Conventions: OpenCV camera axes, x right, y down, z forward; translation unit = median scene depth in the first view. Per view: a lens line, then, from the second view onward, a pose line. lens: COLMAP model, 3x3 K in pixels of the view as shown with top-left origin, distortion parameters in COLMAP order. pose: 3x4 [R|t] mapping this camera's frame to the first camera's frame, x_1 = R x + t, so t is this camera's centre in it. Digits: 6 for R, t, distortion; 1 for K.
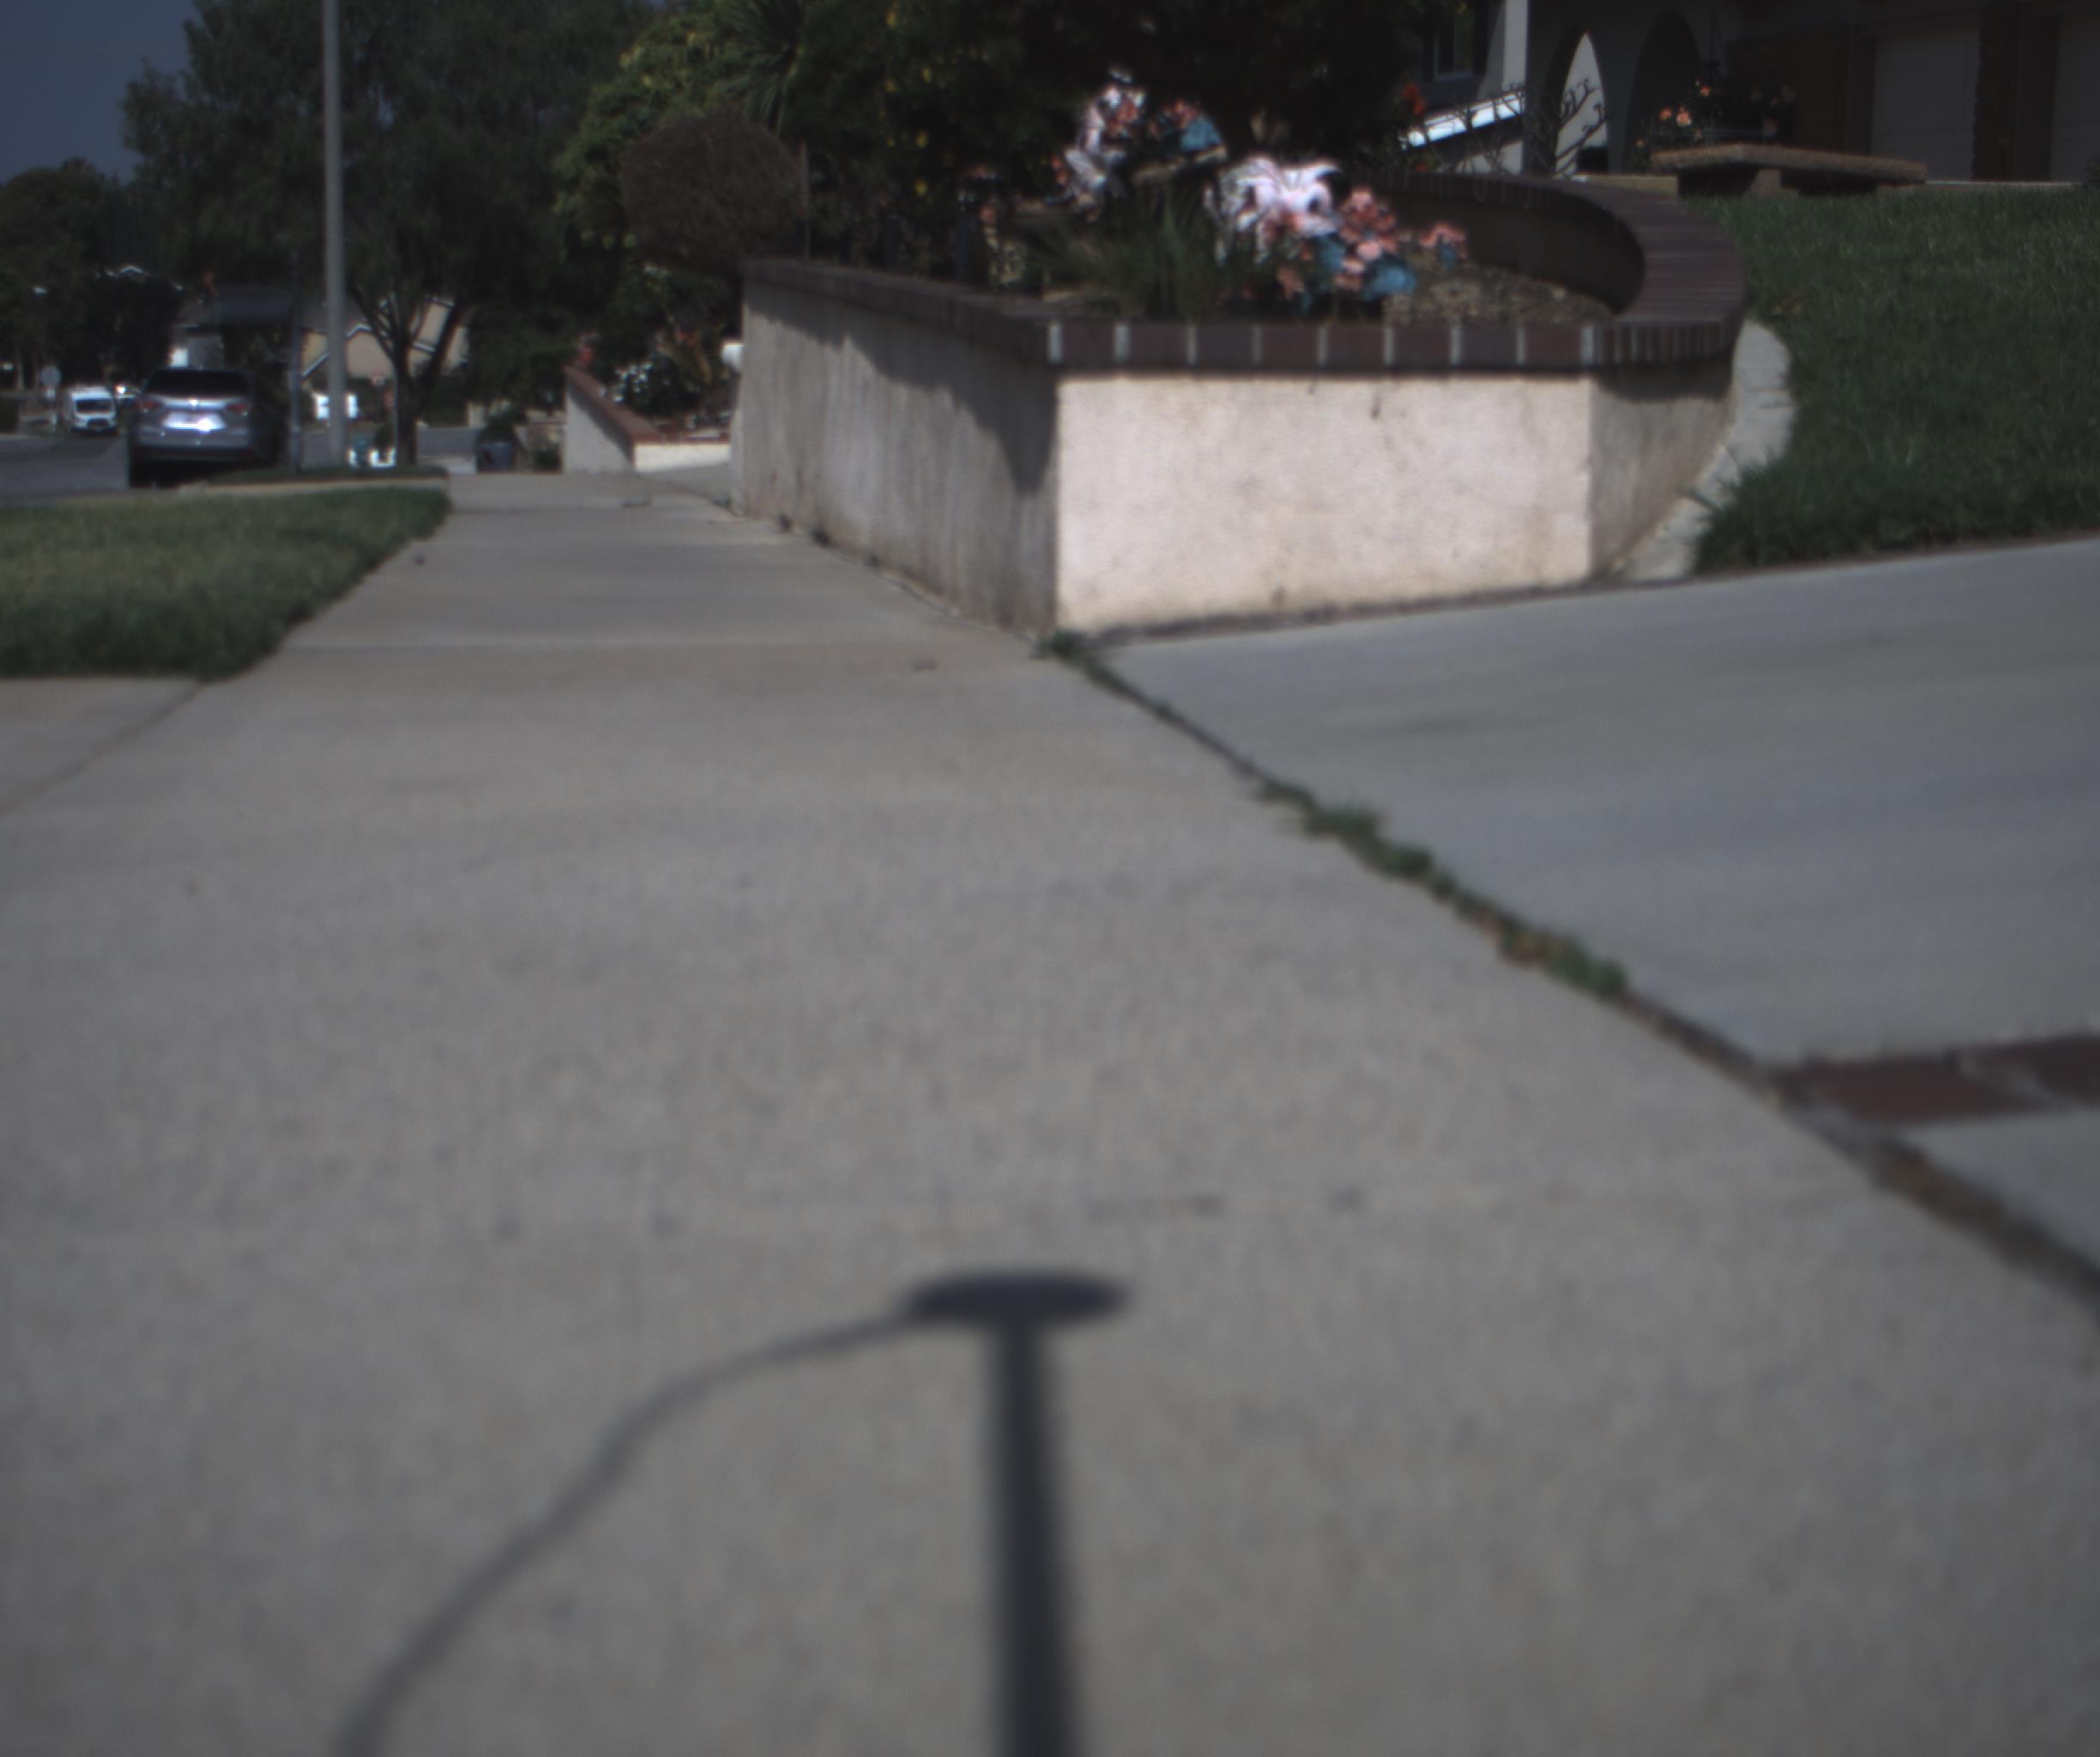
lens RADIAL K [[3901.3, 0, 1050.0], [0, 3901.3, 878.5], [0, 0, 1]] dist [-0.180747, 0.822068]
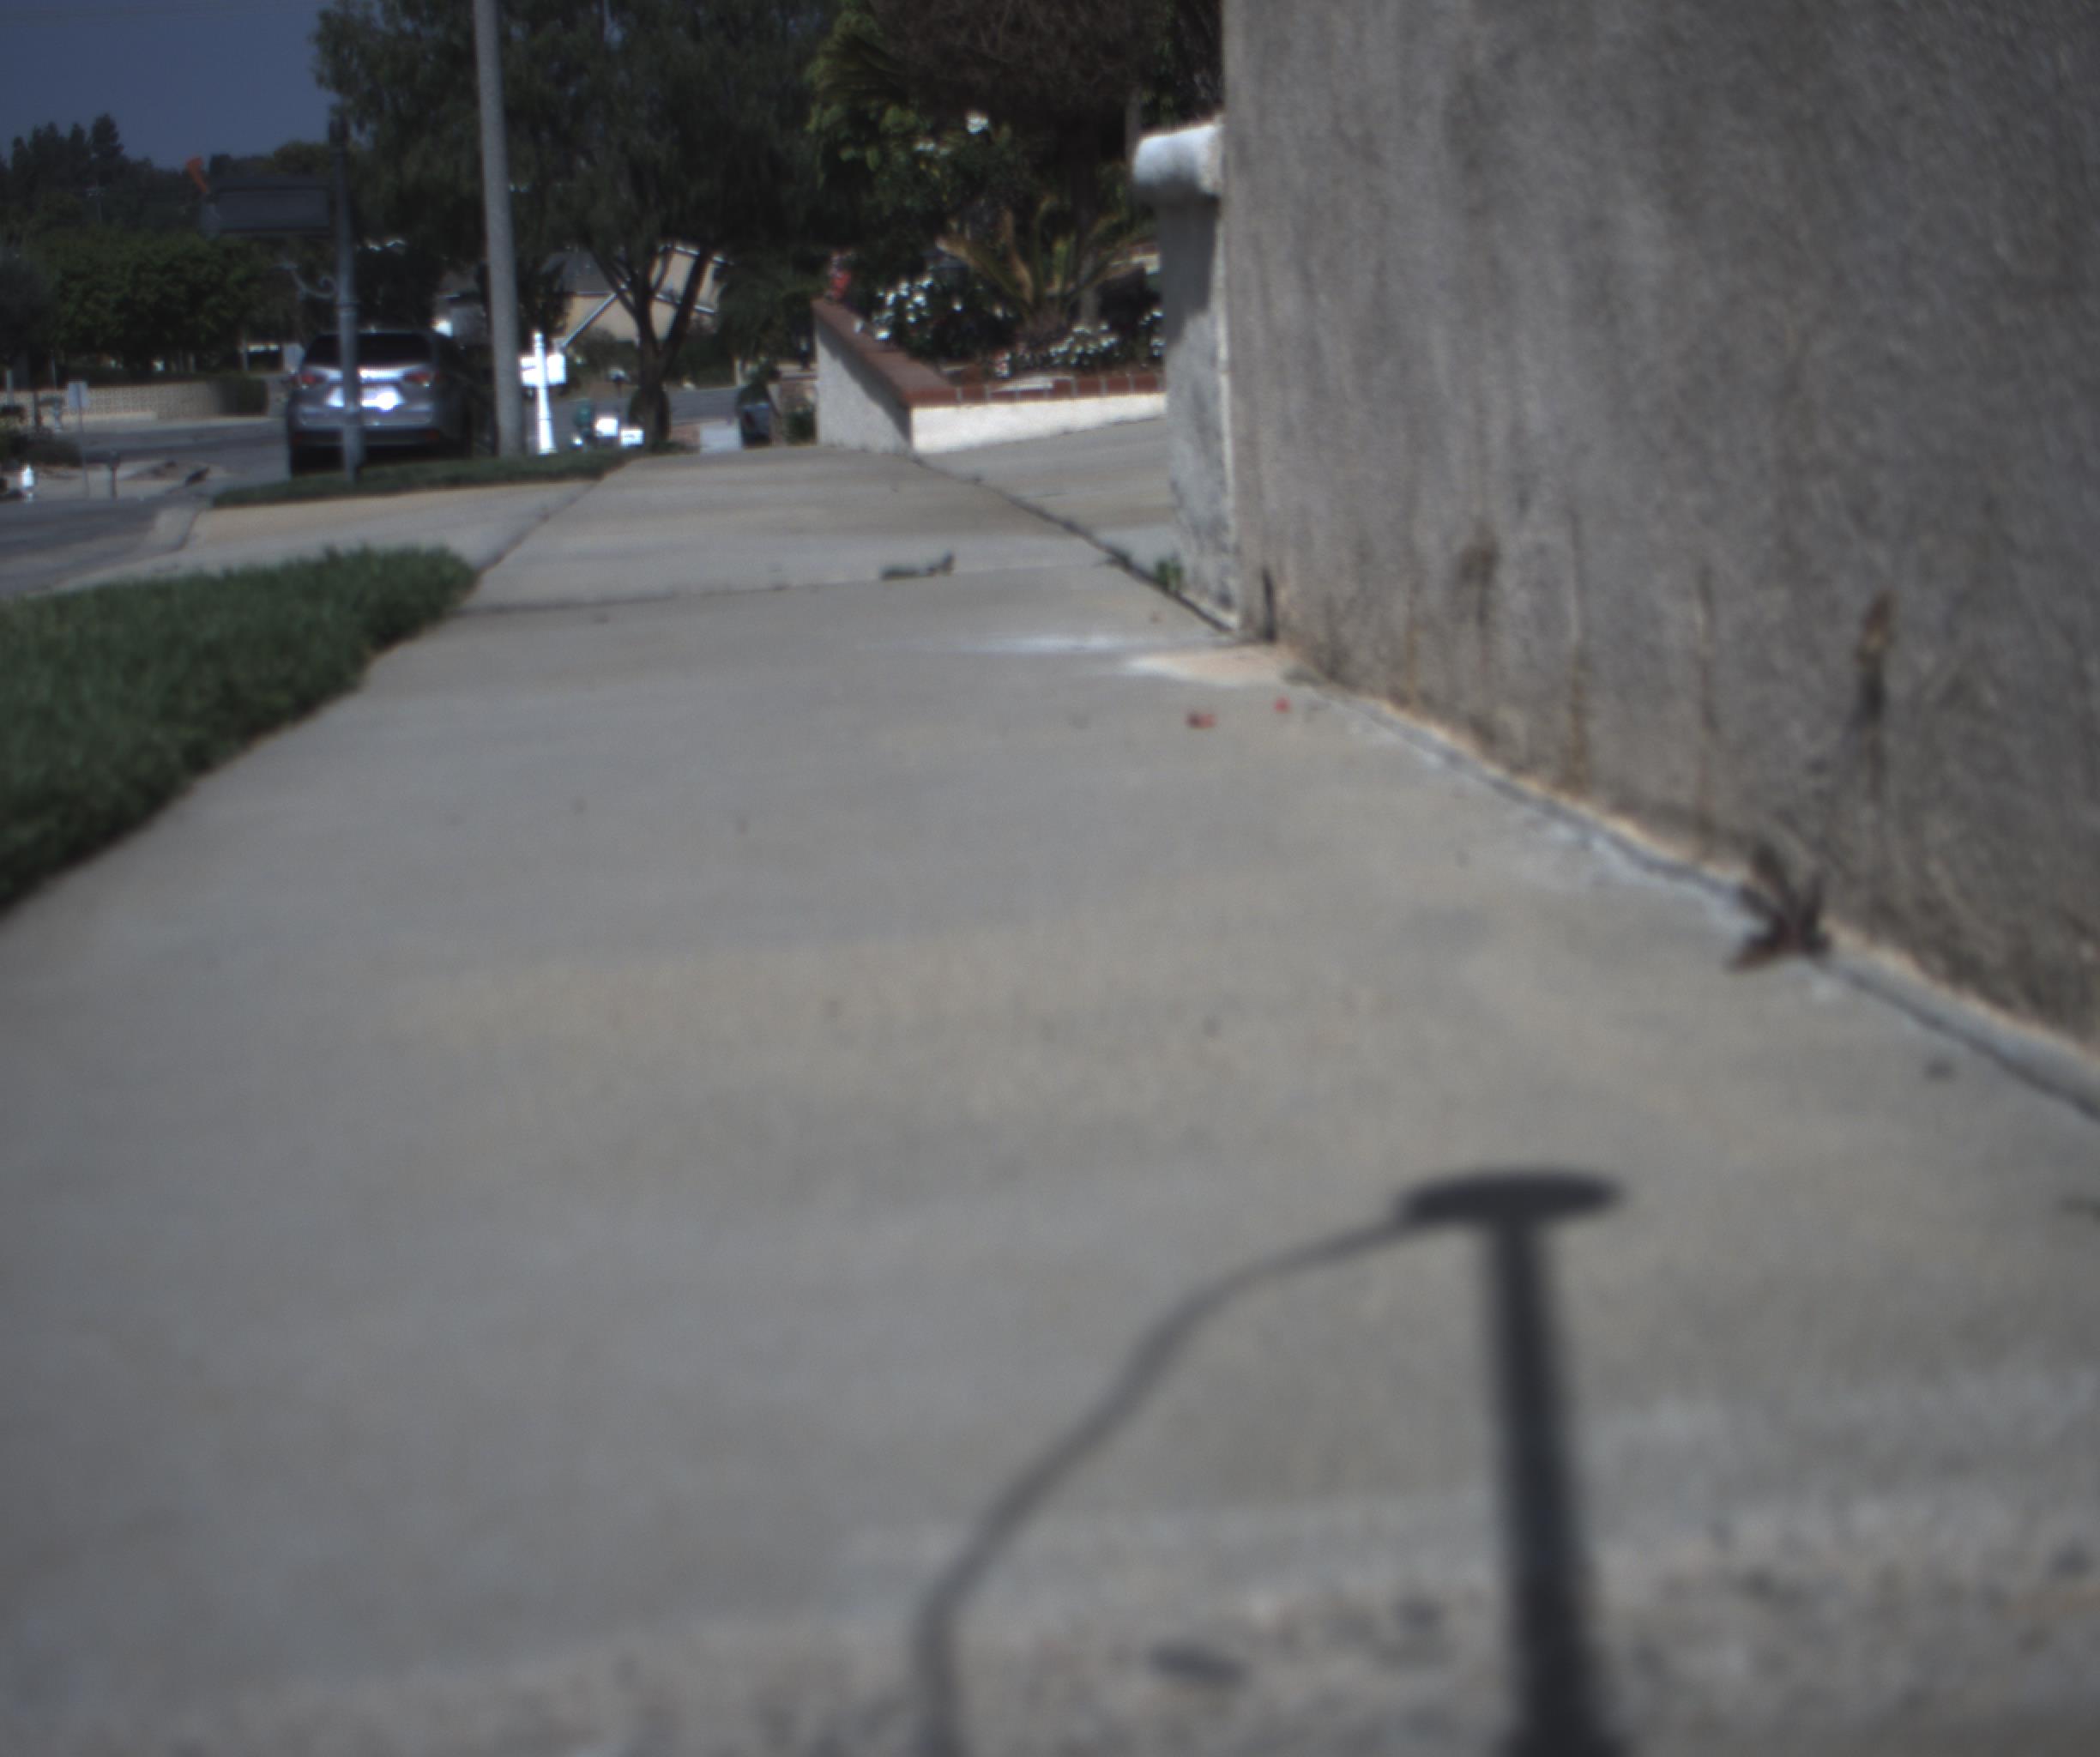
lens RADIAL K [[3901.3, 0, 1050.0], [0, 3901.3, 878.5], [0, 0, 1]] dist [-0.180747, 0.822068]
pose [[0.996334, -0.038144, -0.076578, -0.029440], [0.039335, 0.999127, 0.014098, -0.032423], [0.075974, -0.017058, 0.996964, 0.279628]]
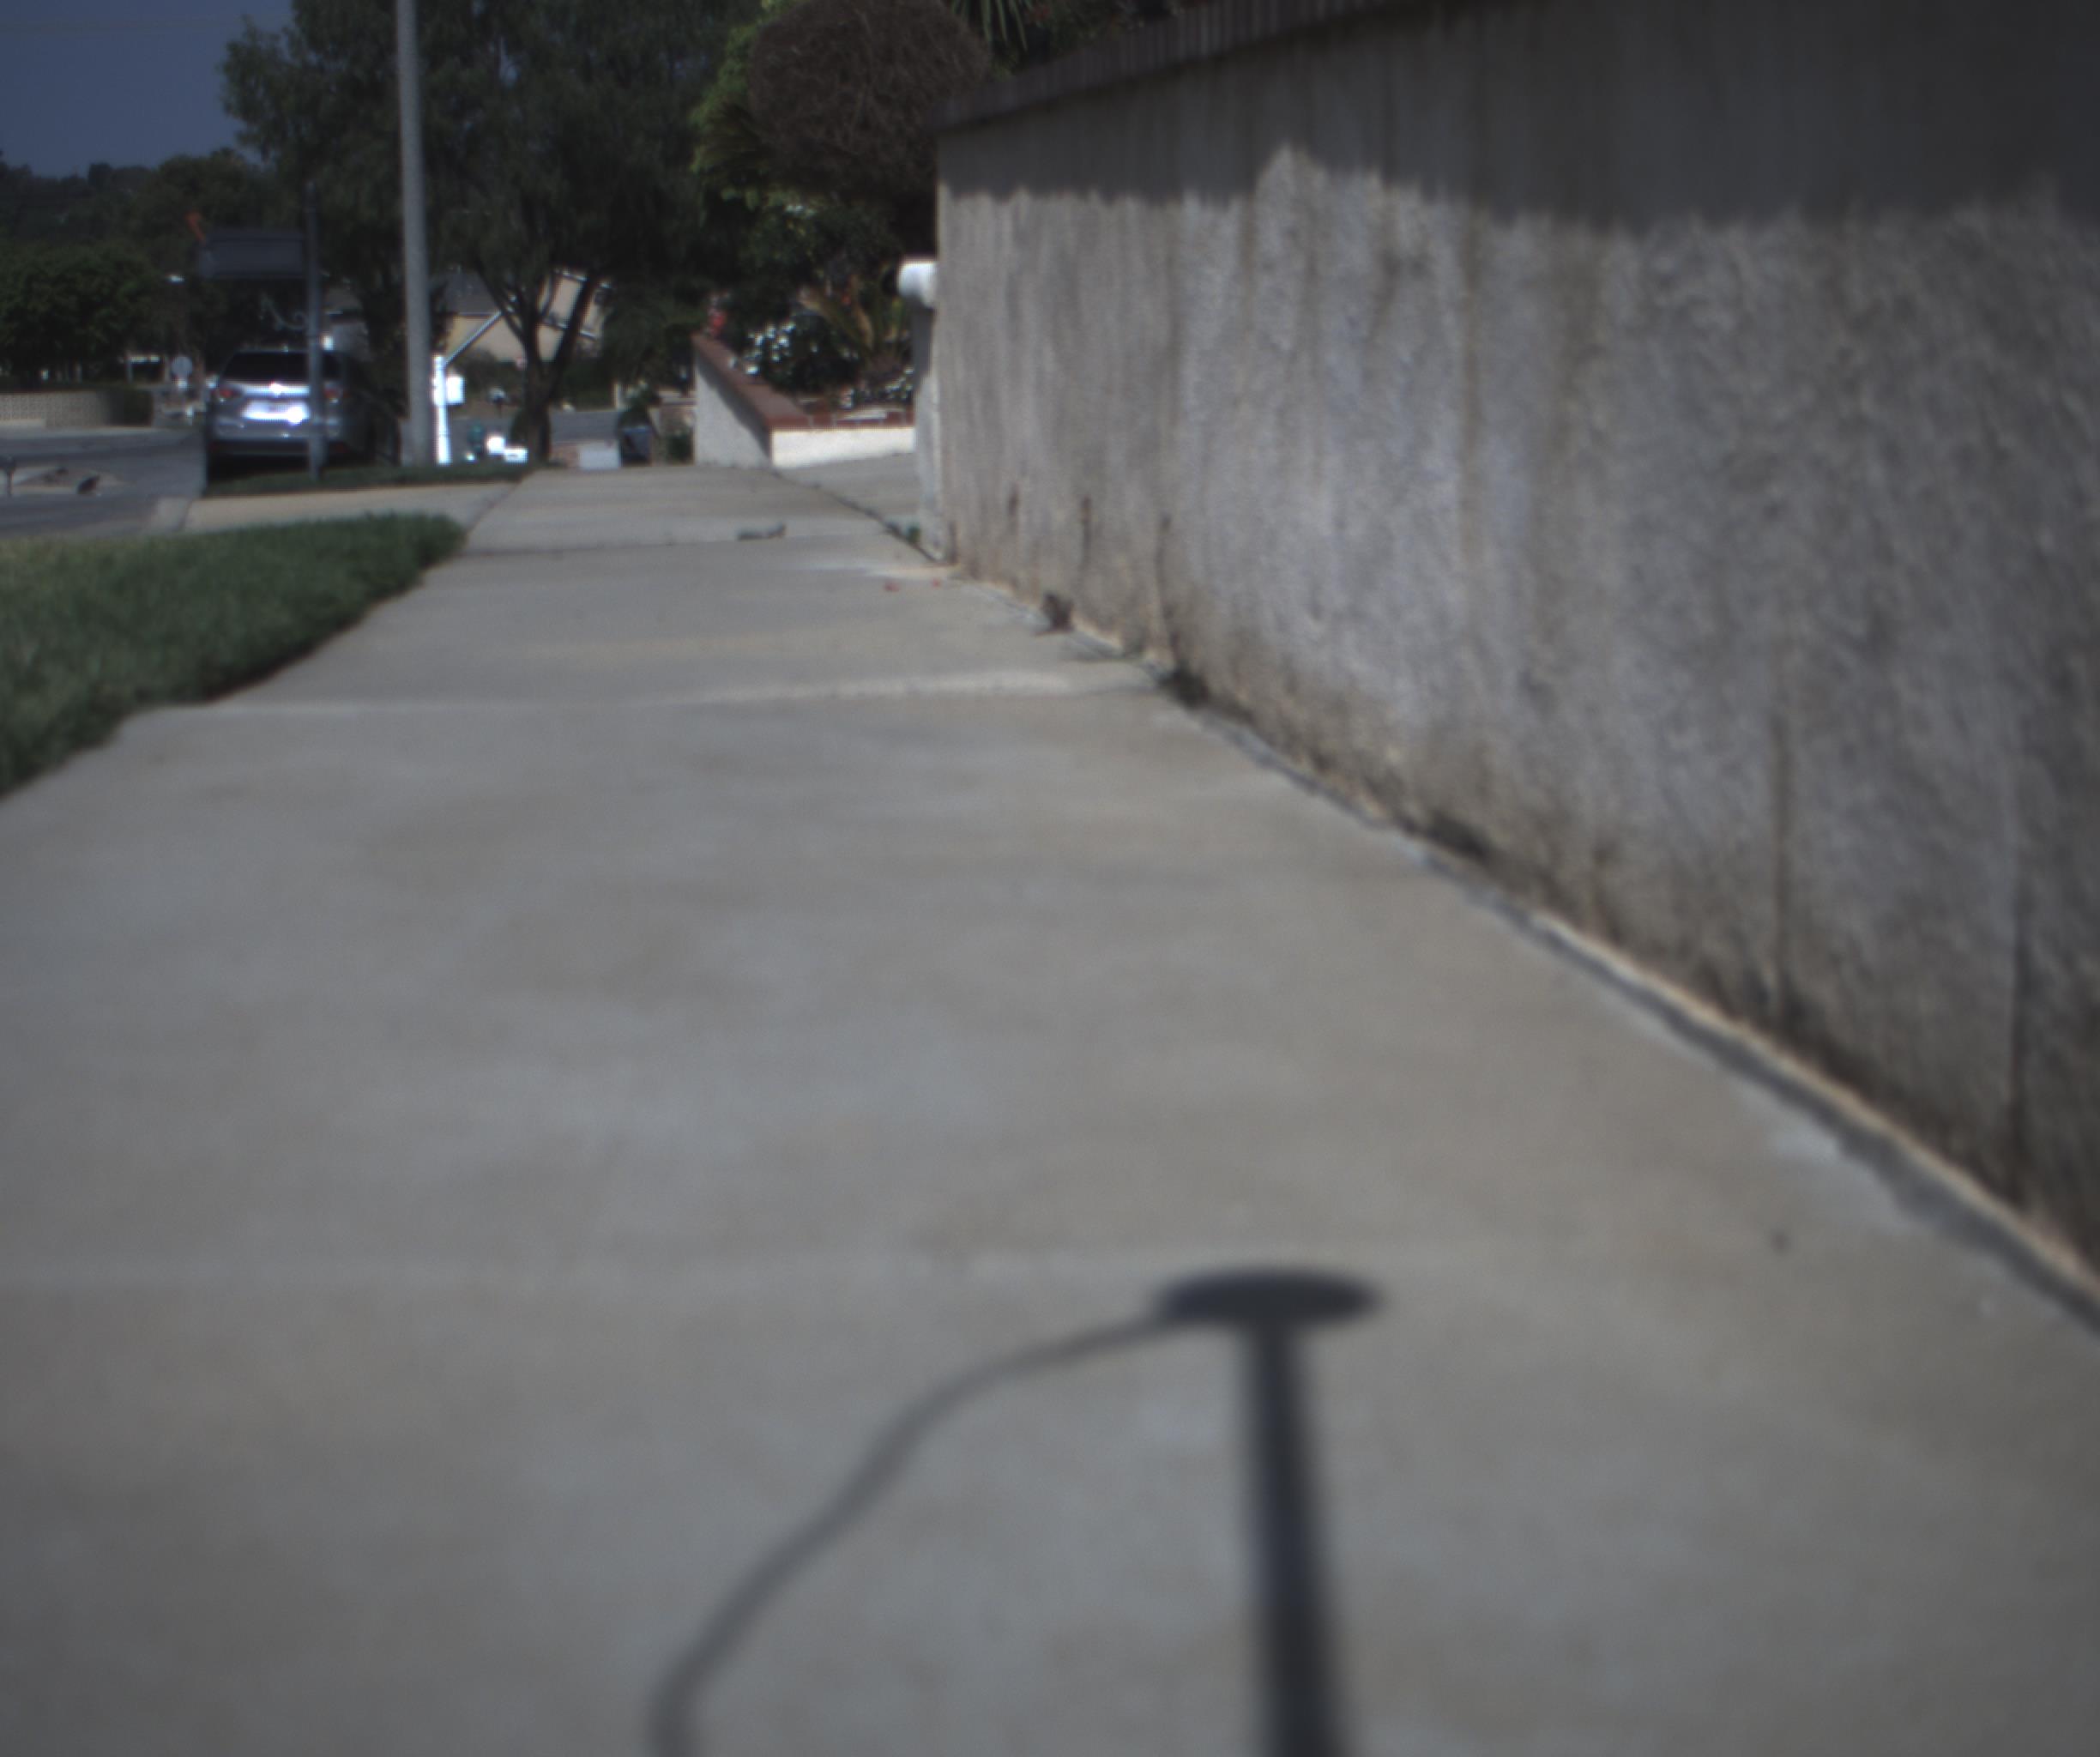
lens RADIAL K [[3901.3, 0, 1050.0], [0, 3901.3, 878.5], [0, 0, 1]] dist [-0.180747, 0.822068]
pose [[0.998970, -0.017016, -0.042059, -0.016885], [0.017319, 0.999826, 0.006868, -0.021256], [0.041935, -0.007589, 0.999092, 0.181855]]
